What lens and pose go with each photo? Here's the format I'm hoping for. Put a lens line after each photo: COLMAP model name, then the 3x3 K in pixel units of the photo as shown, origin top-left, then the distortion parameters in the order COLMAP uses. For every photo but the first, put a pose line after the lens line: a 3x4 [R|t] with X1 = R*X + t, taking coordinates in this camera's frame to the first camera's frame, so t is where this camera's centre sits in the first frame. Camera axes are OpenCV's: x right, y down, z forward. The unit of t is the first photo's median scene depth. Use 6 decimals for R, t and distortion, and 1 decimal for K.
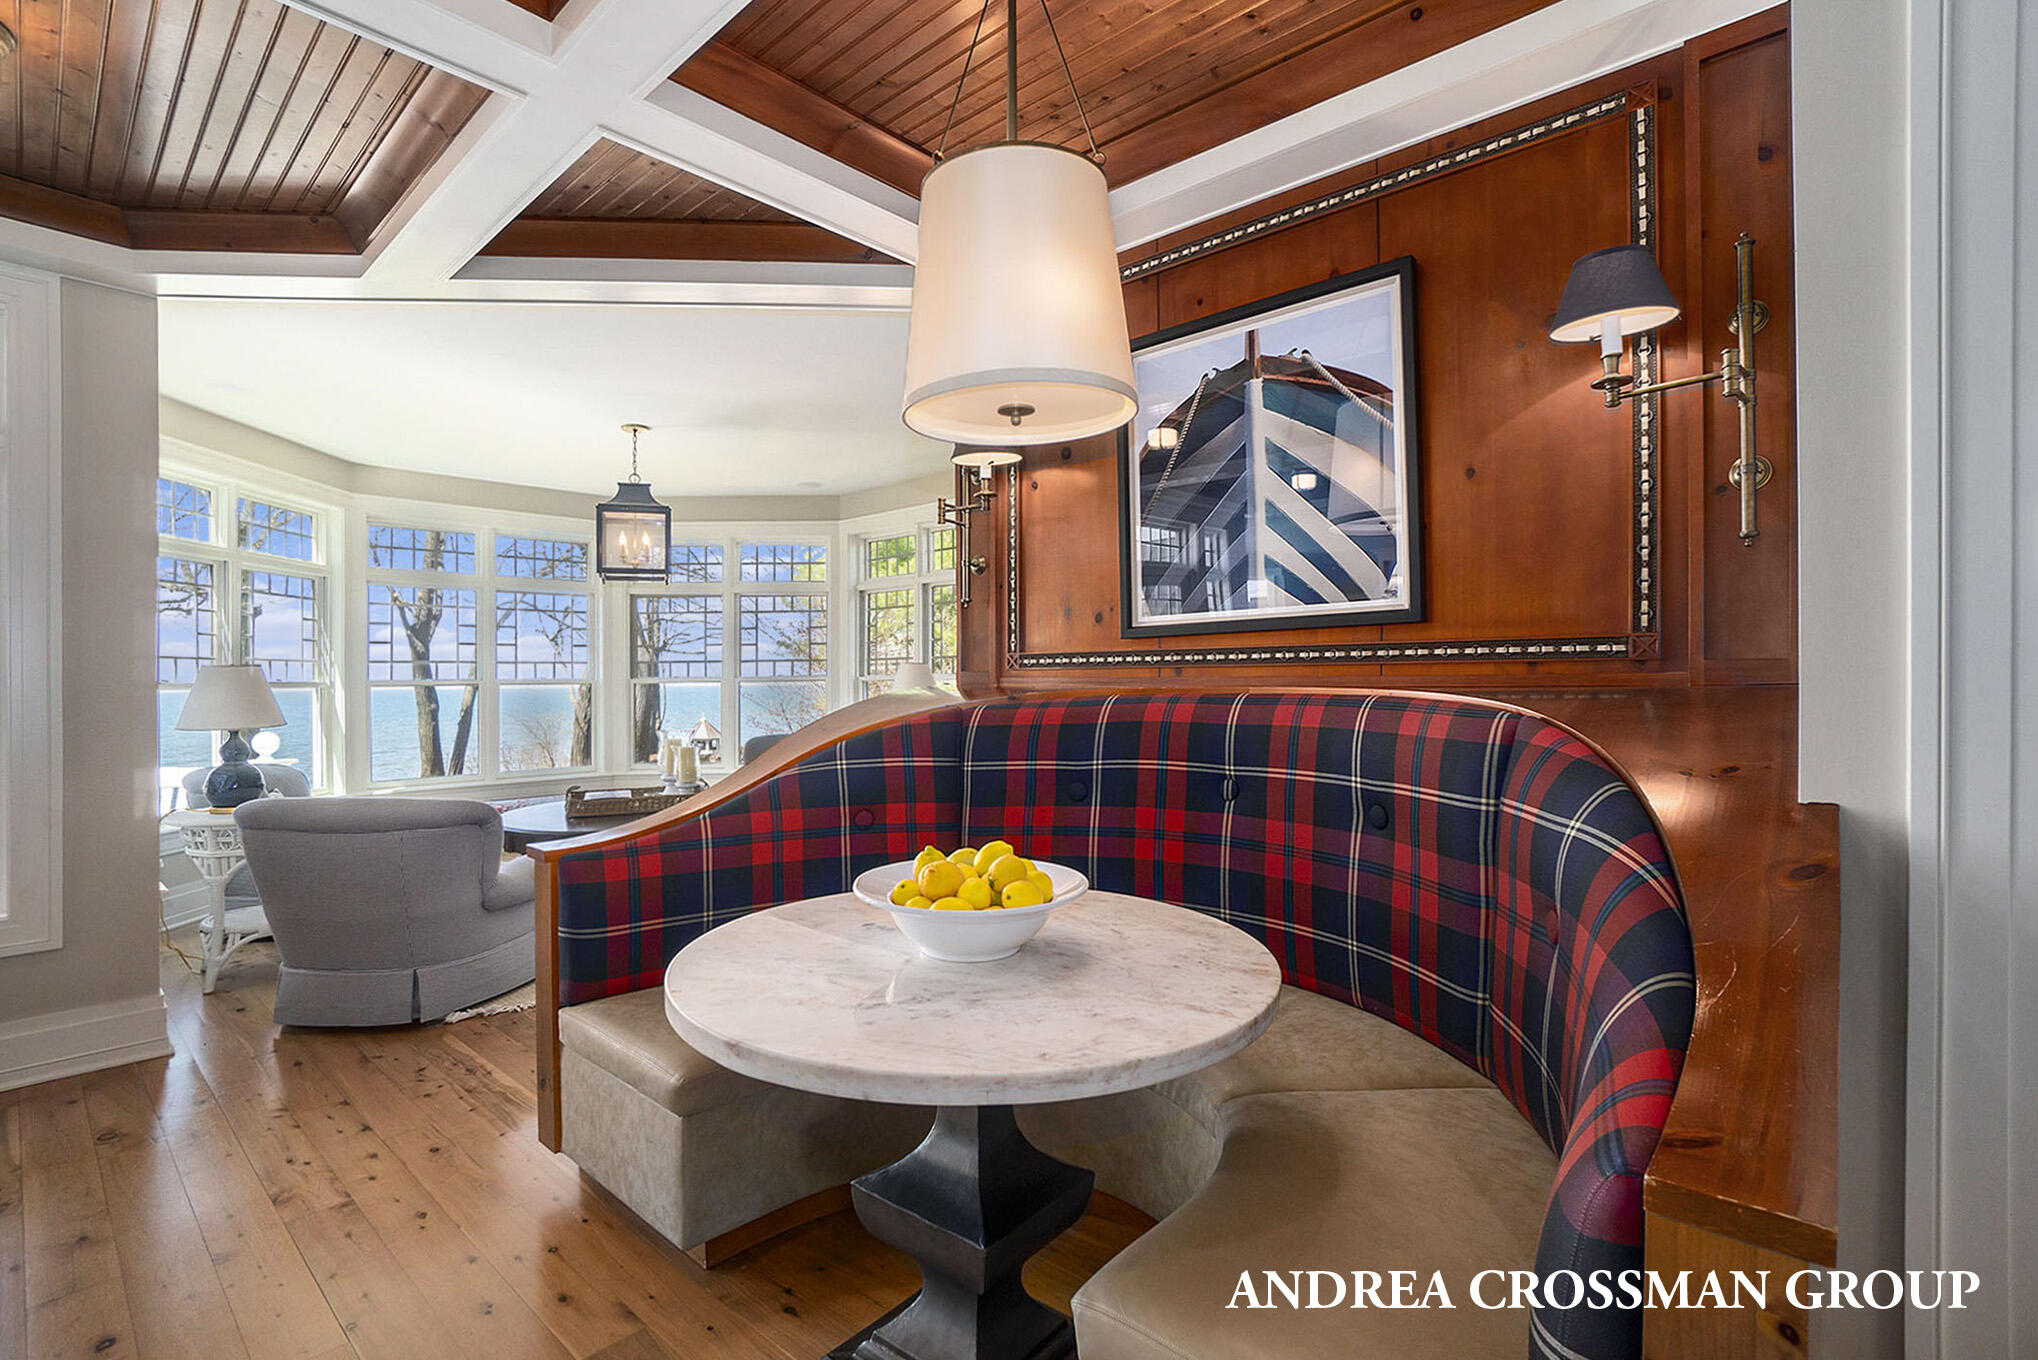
lens RADIAL K [[939.9, 0, 1020.7], [0, 939.9, 678.4], [0, 0, 1]] dist [-0.022217, 0.003423]
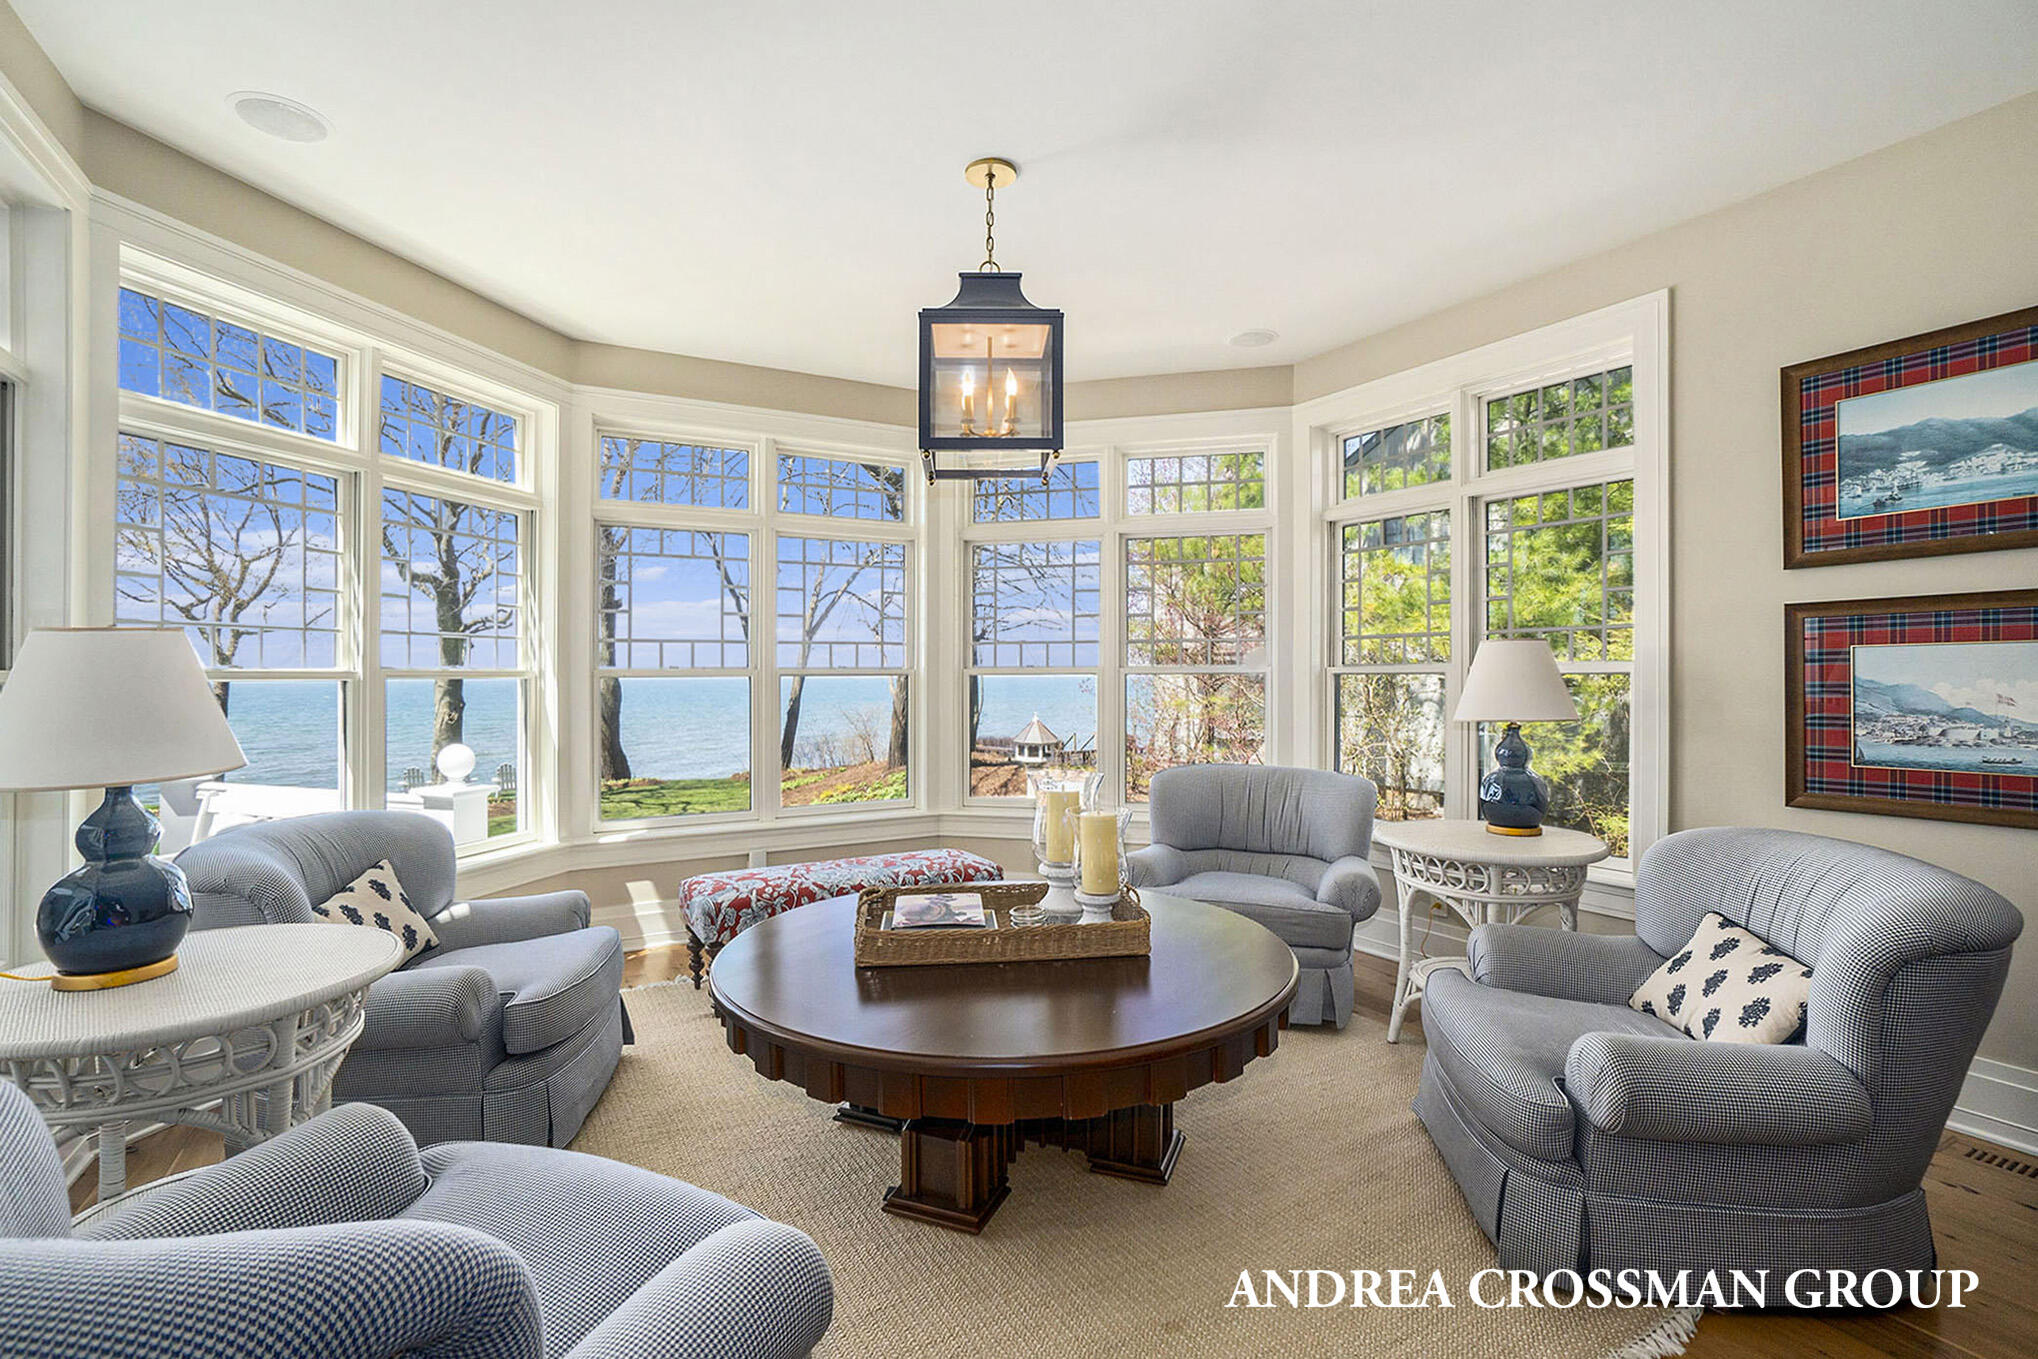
lens RADIAL K [[939.9, 0, 1024.6], [0, 939.9, 677.1], [0, 0, 1]] dist [-0.022217, 0.003423]
pose [[0.952917, 0.007775, -0.303132, -0.246513], [-0.005537, 0.999951, 0.008242, 0.001145], [0.303181, -0.006175, 0.952913, 0.538668]]
